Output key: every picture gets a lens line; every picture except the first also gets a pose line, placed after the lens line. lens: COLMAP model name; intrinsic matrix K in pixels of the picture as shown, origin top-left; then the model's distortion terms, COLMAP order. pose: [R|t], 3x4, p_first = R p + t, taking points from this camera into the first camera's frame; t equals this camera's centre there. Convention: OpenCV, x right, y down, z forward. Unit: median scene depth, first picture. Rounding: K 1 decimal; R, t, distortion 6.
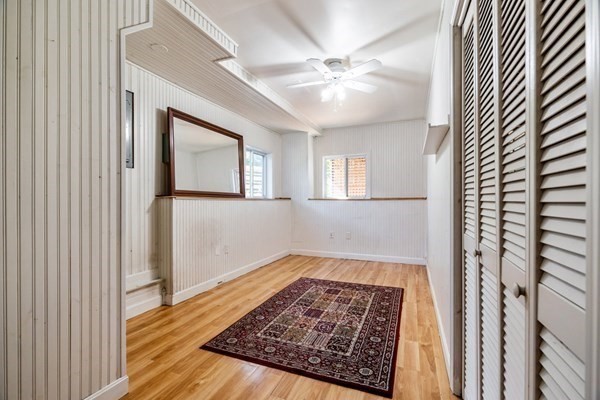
lens RADIAL K [[271.6, 0, 300.0], [0, 271.6, 200.0], [0, 0, 1]] dist [-0.002247, -0.000102]
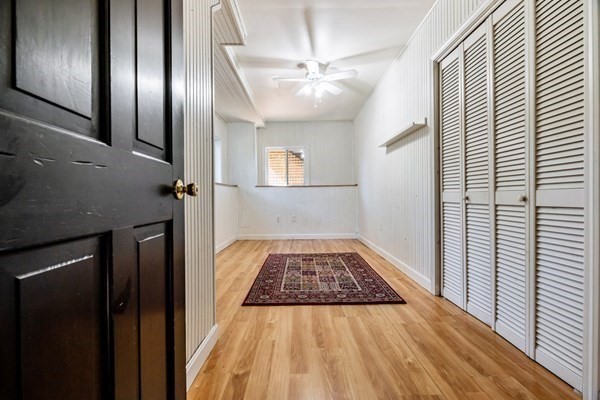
lens RADIAL K [[270.5, 0, 302.2], [0, 270.5, 196.5], [0, 0, 1]] dist [-0.000246, 0.000057]
pose [[0.921529, -0.007280, 0.388240, -0.424619], [0.007778, 0.999970, 0.000288, 0.076974], [-0.388230, 0.002754, 0.921558, -0.082568]]
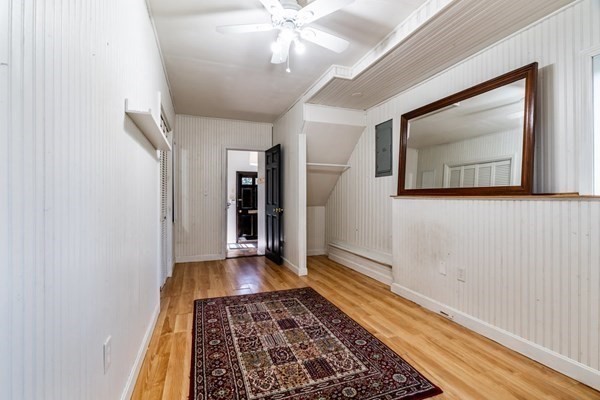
lens RADIAL K [[271.6, 0, 300.0], [0, 271.6, 200.0], [0, 0, 1]] dist [-0.002247, -0.000102]
pose [[-0.731807, 0.002276, -0.681508, 0.620679], [0.001728, 0.999997, 0.001484, -0.000326], [0.681510, -0.000092, -0.731809, 1.645558]]
